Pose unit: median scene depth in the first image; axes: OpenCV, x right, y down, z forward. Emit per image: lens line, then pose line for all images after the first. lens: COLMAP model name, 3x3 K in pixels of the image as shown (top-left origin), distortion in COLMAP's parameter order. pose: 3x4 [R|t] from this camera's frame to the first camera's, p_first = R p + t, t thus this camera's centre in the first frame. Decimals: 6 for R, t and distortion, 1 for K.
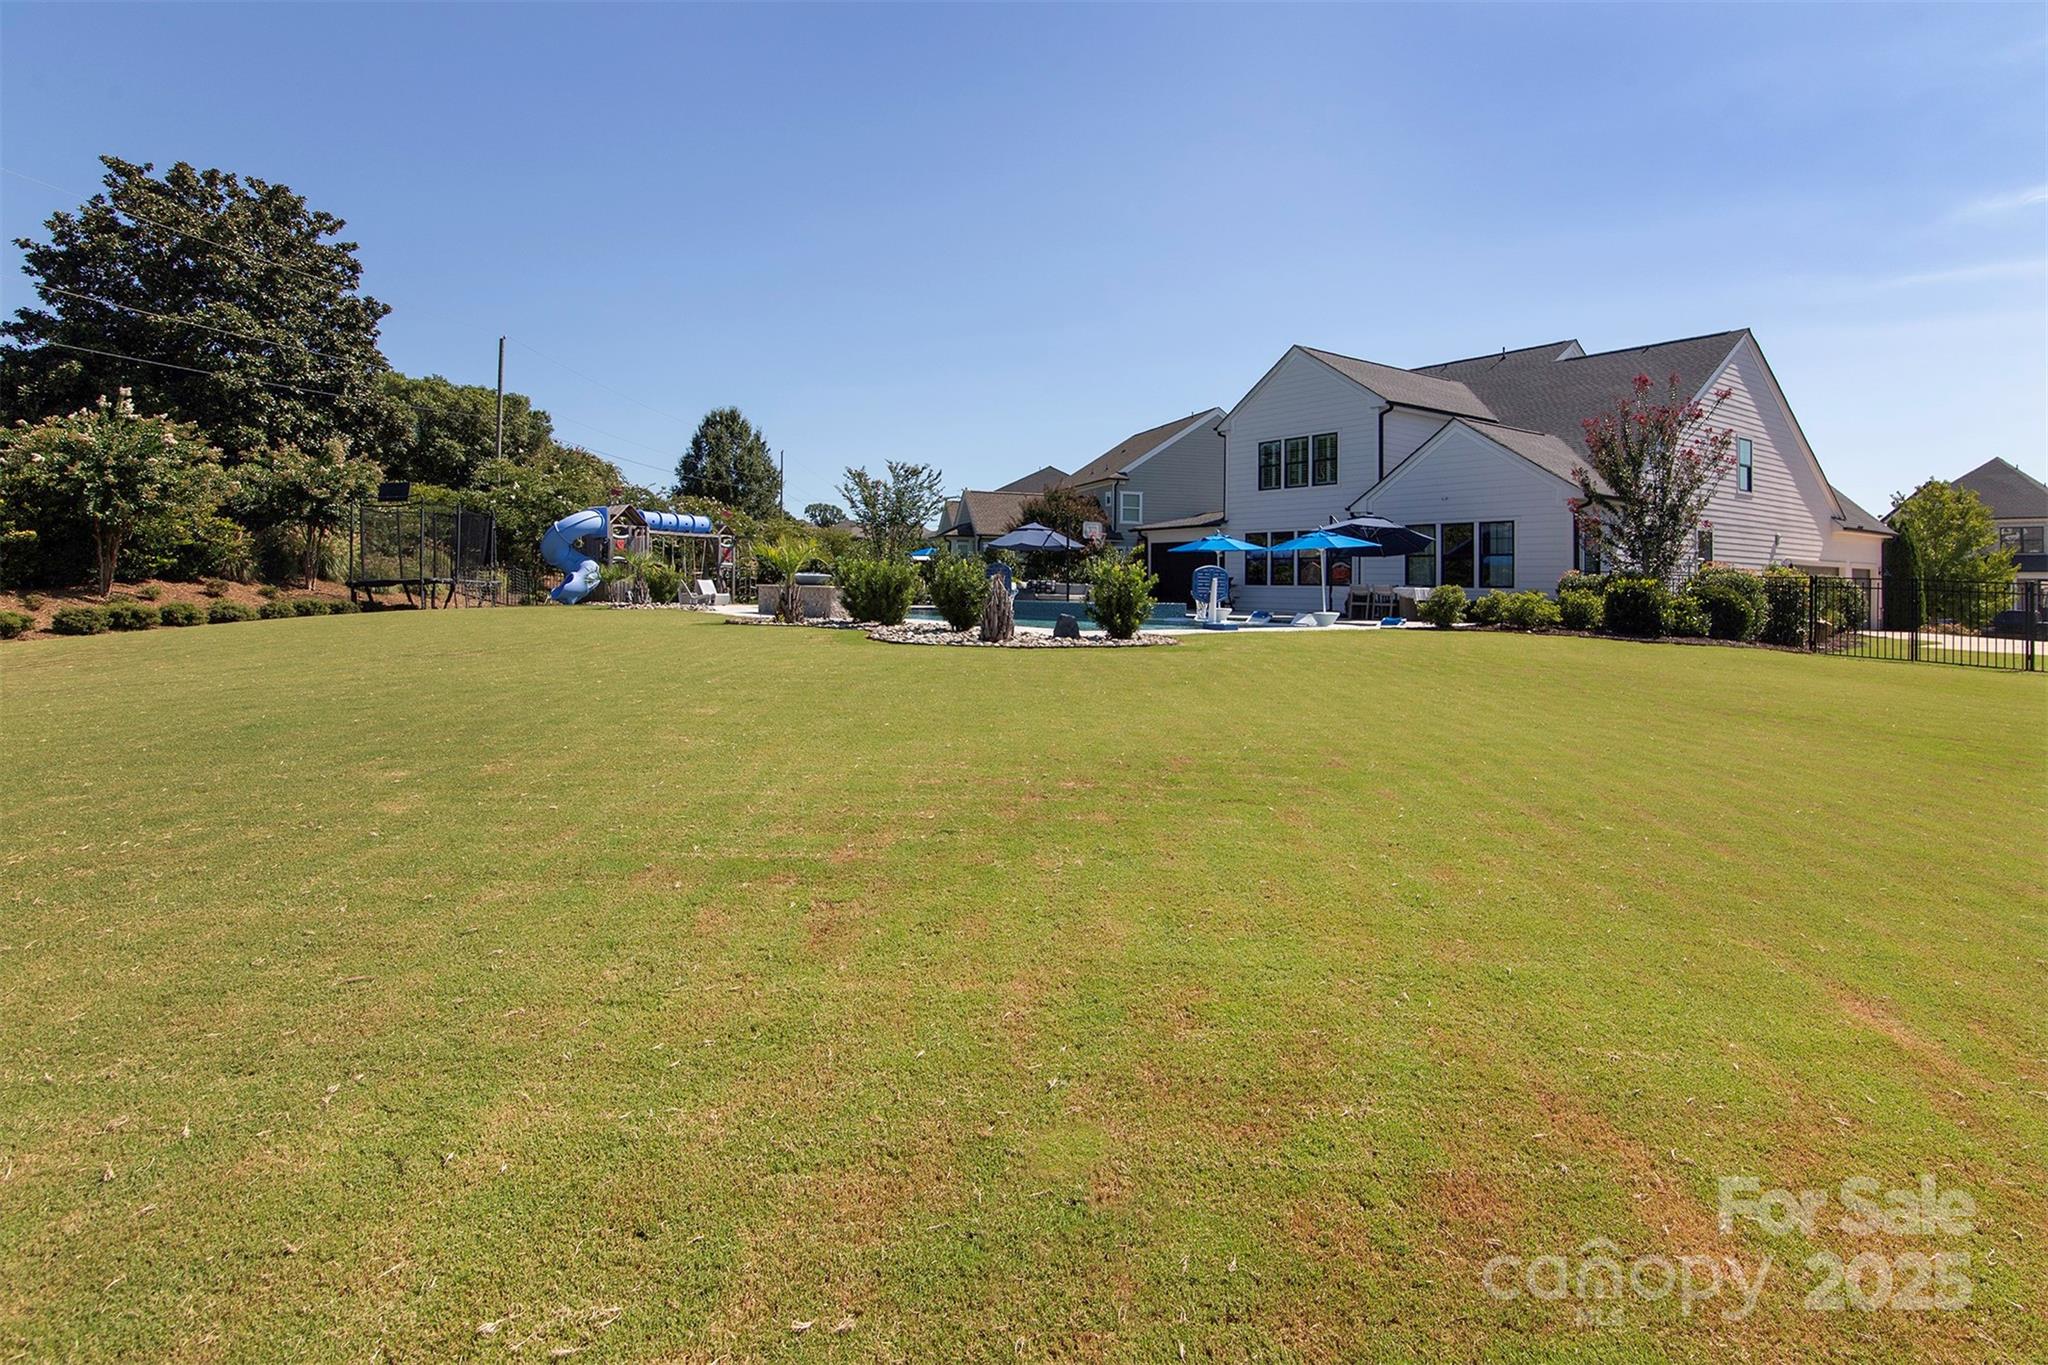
lens RADIAL K [[1004.1, 0, 1014.4], [0, 1004.1, 588.9], [0, 0, 1]] dist [-0.003222, -0.000662]
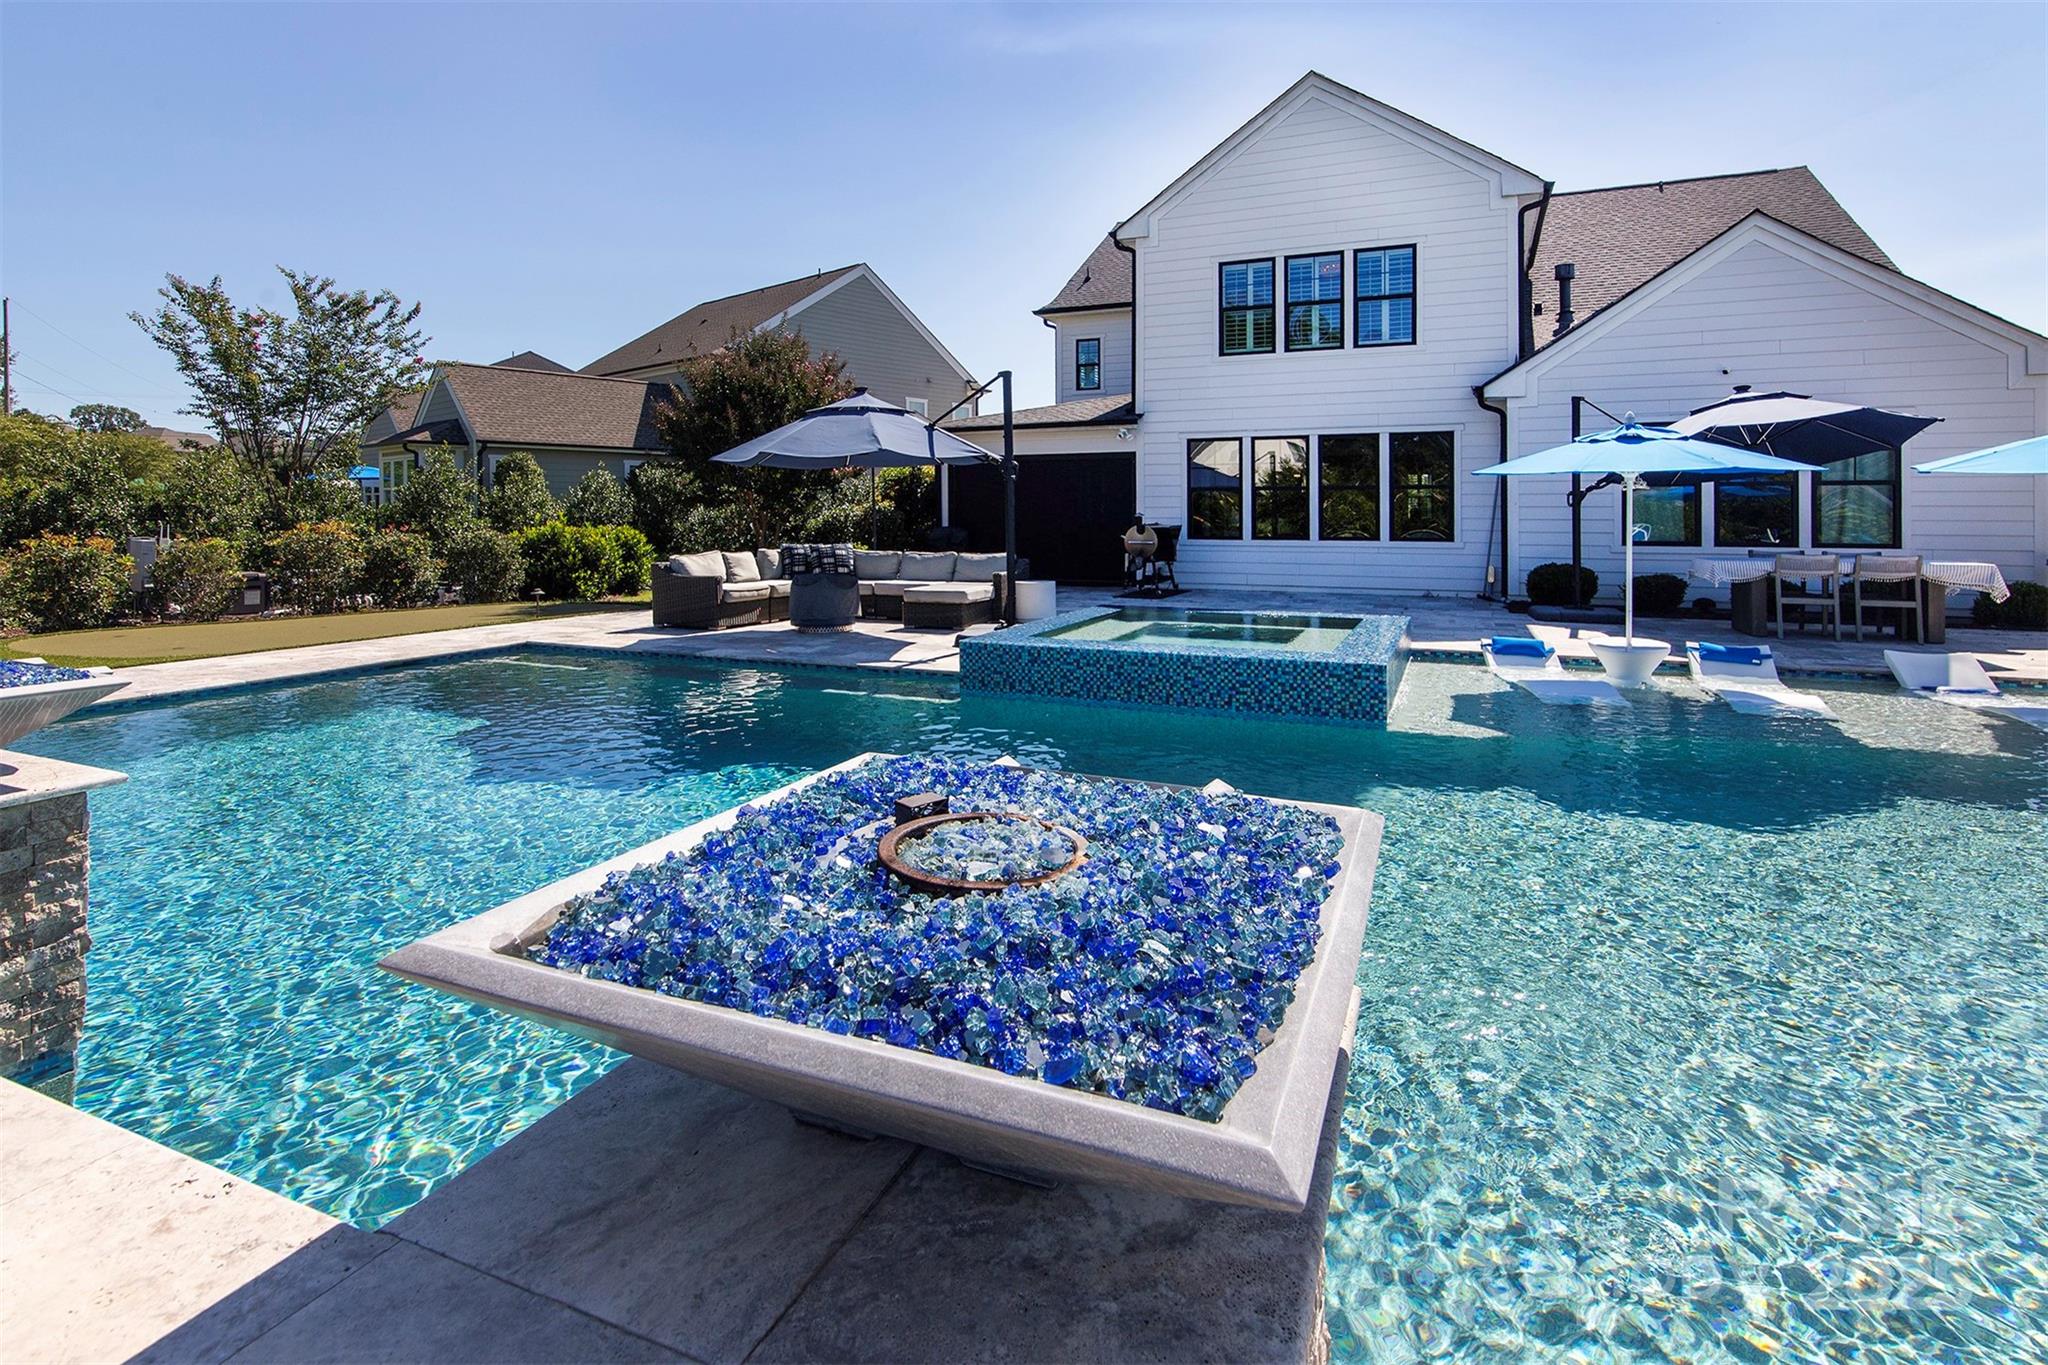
lens RADIAL K [[1009.9, 0, 1019.6], [0, 1009.9, 463.2], [0, 0, 1]] dist [0.002891, 0.000401]
pose [[0.854339, 0.010386, 0.519612, -0.079214], [0.014089, 0.998970, -0.043132, -0.016135], [-0.519525, 0.044170, 0.853313, 0.437887]]
